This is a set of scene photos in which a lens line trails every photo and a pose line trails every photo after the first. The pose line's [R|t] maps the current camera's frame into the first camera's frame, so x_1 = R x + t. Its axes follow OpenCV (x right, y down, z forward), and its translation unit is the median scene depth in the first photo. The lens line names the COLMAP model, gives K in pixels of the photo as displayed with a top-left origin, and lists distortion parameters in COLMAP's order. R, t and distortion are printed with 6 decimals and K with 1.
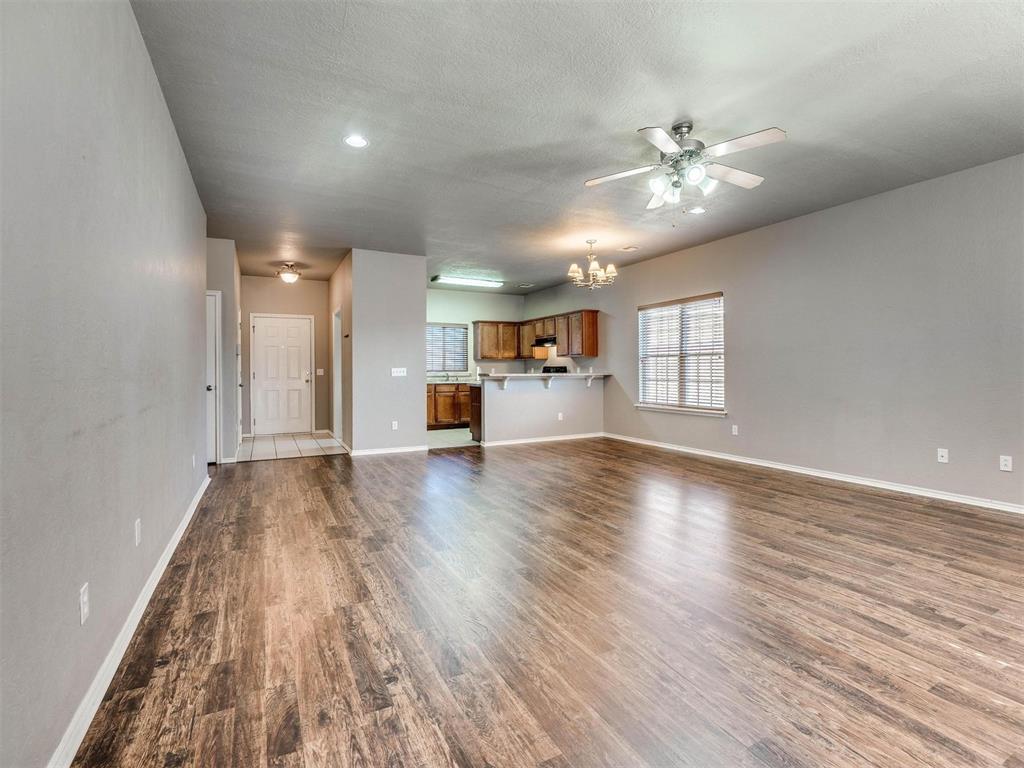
lens RADIAL K [[475.7, 0, 500.2], [0, 475.7, 372.7], [0, 0, 1]] dist [-0.026823, 0.001908]
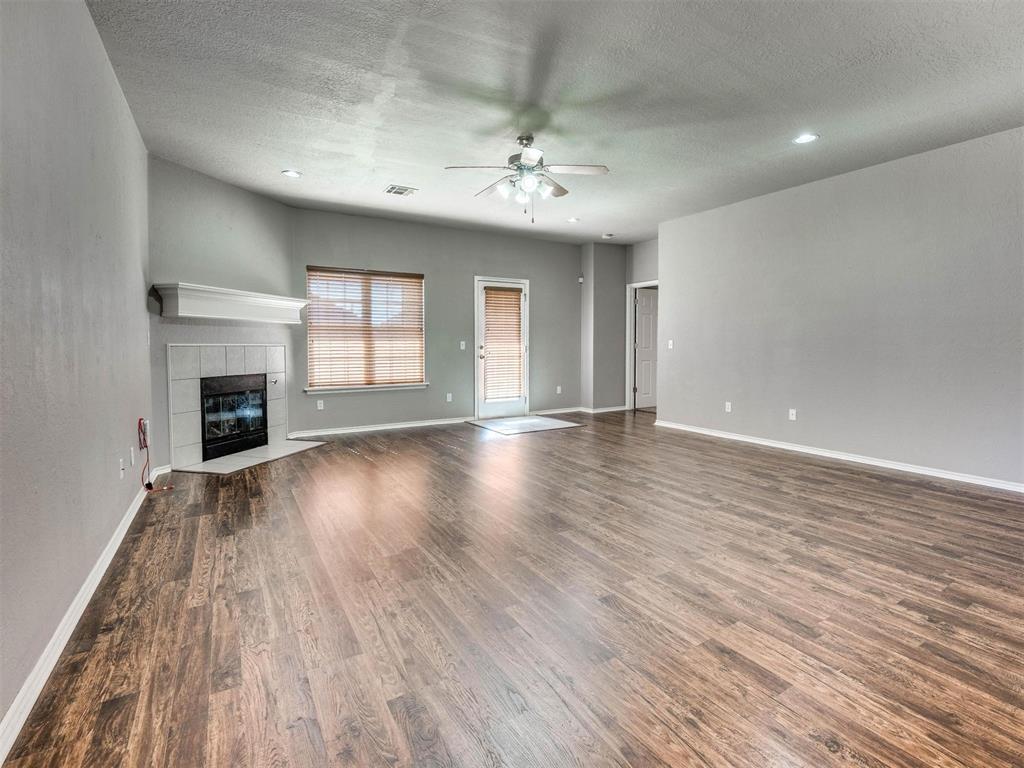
lens RADIAL K [[475.7, 0, 519.1], [0, 475.7, 383.9], [0, 0, 1]] dist [-0.026823, 0.001908]
pose [[-0.996507, 0.015422, -0.082074, 0.232775], [0.007999, 0.995908, 0.090016, -0.006830], [0.083127, 0.089045, -0.992553, 1.013481]]
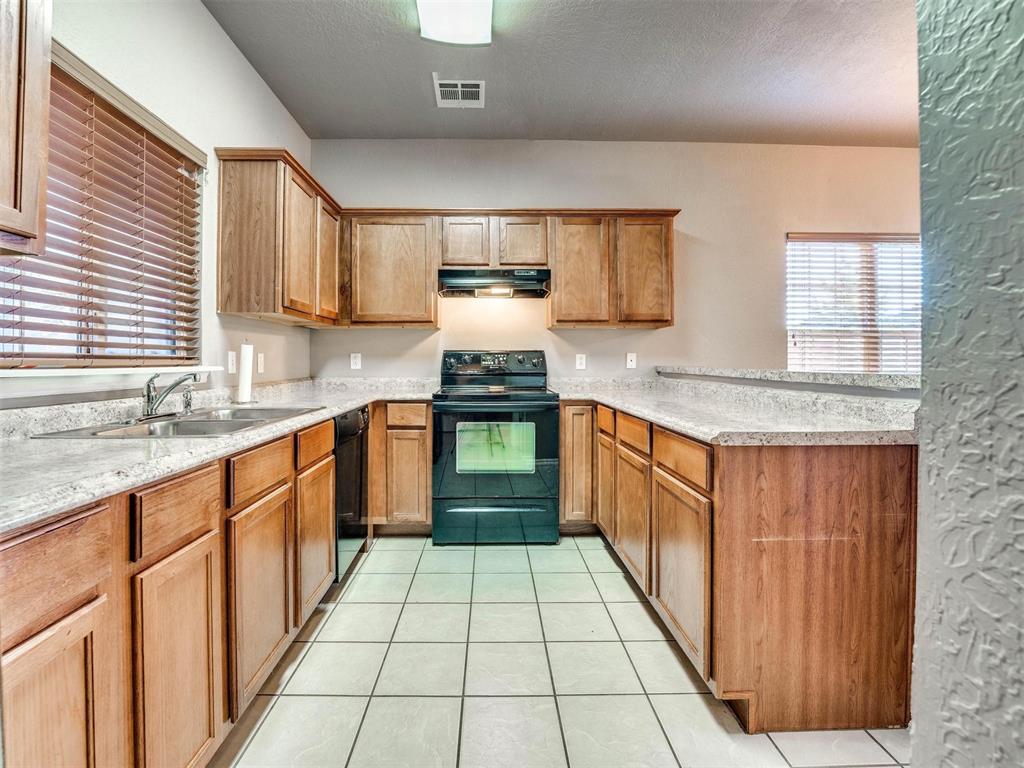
lens RADIAL K [[475.7, 0, 486.7], [0, 475.7, 360.8], [0, 0, 1]] dist [-0.026823, 0.001908]
pose [[0.449589, 0.003451, 0.893229, -0.295430], [0.002786, 0.999982, -0.005266, -0.003924], [-0.893231, 0.004856, 0.449572, 1.124162]]
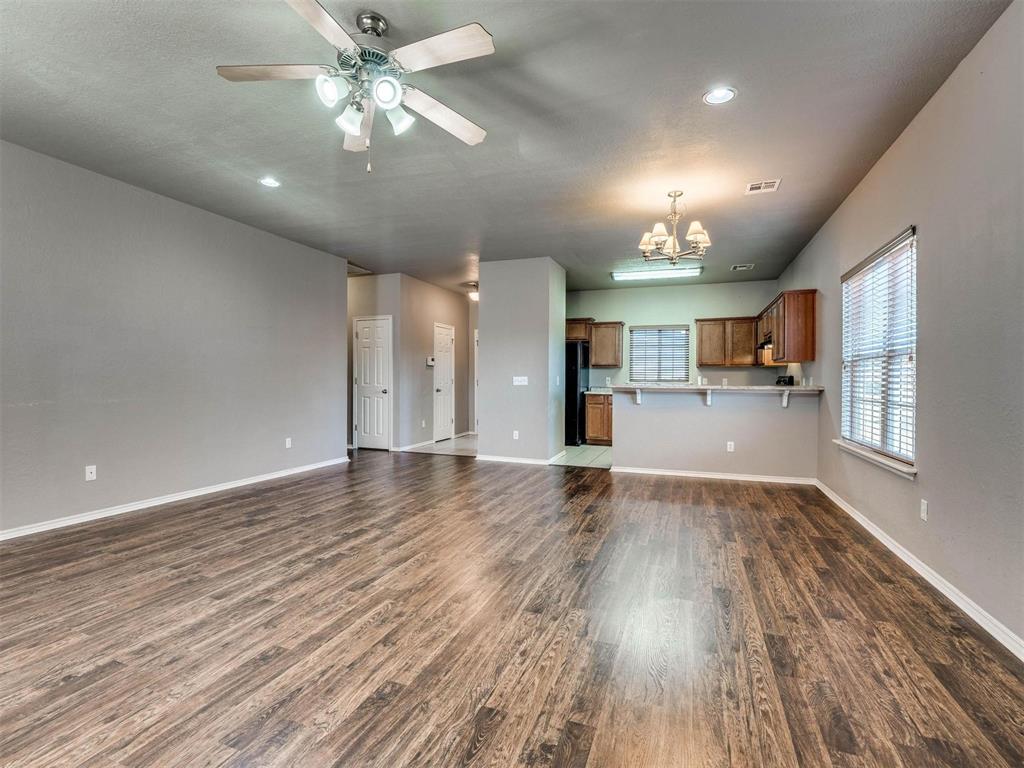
lens RADIAL K [[475.7, 0, 512.7], [0, 475.7, 381.5], [0, 0, 1]] dist [-0.026823, 0.001908]
pose [[0.675948, 0.013020, -0.736834, 0.473415], [-0.014340, 0.999887, 0.004512, -0.003761], [0.736810, 0.007516, 0.676058, 0.318578]]
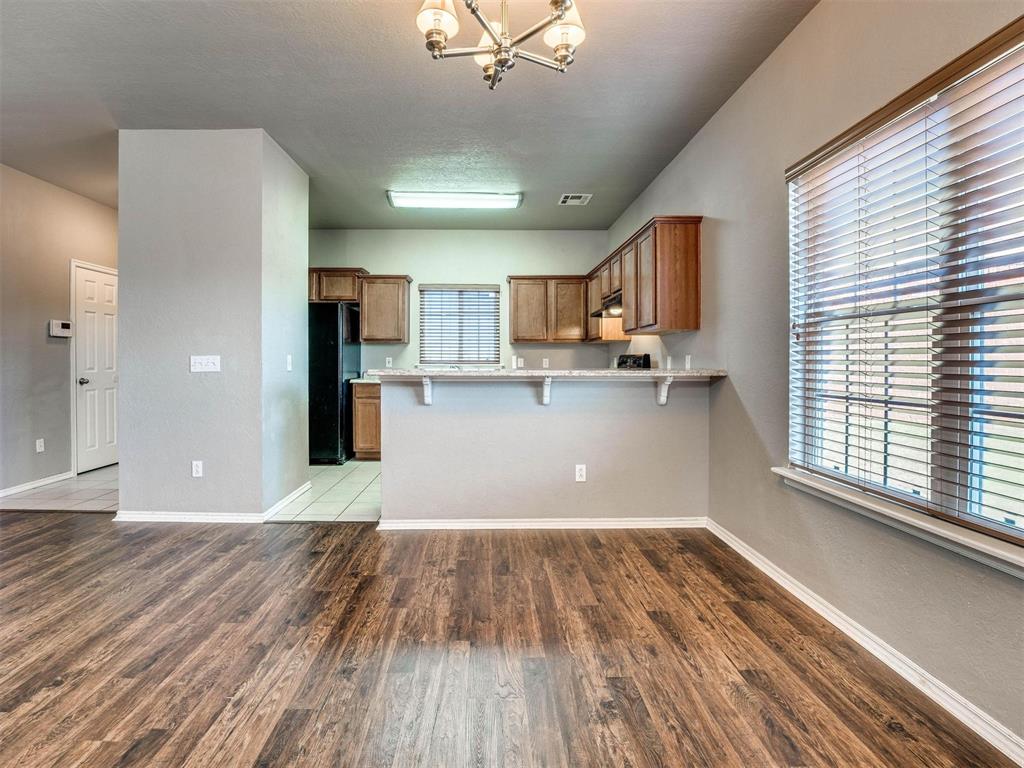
lens RADIAL K [[475.7, 0, 490.9], [0, 475.7, 364.3], [0, 0, 1]] dist [-0.026823, 0.001908]
pose [[0.896890, 0.008630, -0.442170, 0.266860], [-0.008782, 0.999960, 0.001704, -0.004059], [0.442167, 0.002354, 0.896930, 0.659854]]
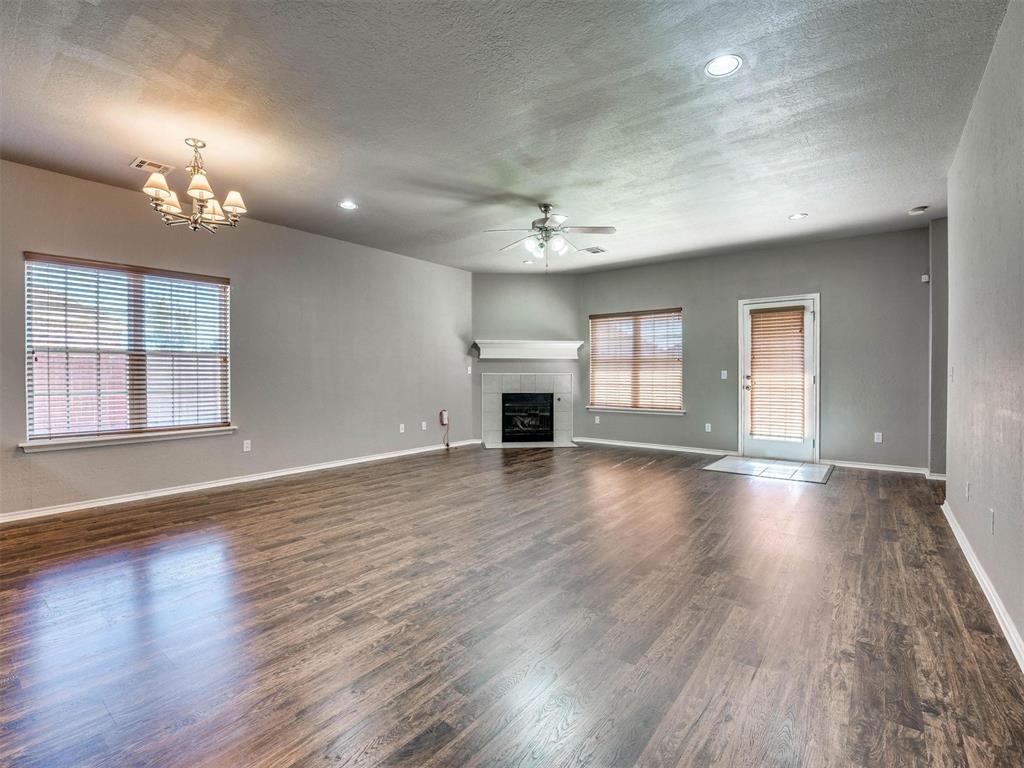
lens RADIAL K [[475.7, 0, 518.8], [0, 475.7, 381.3], [0, 0, 1]] dist [-0.026823, 0.001908]
pose [[-0.441708, -0.005661, 0.897141, -0.404851], [0.009526, 0.999894, 0.011000, 0.000504], [-0.897108, 0.013405, -0.441607, 0.790808]]
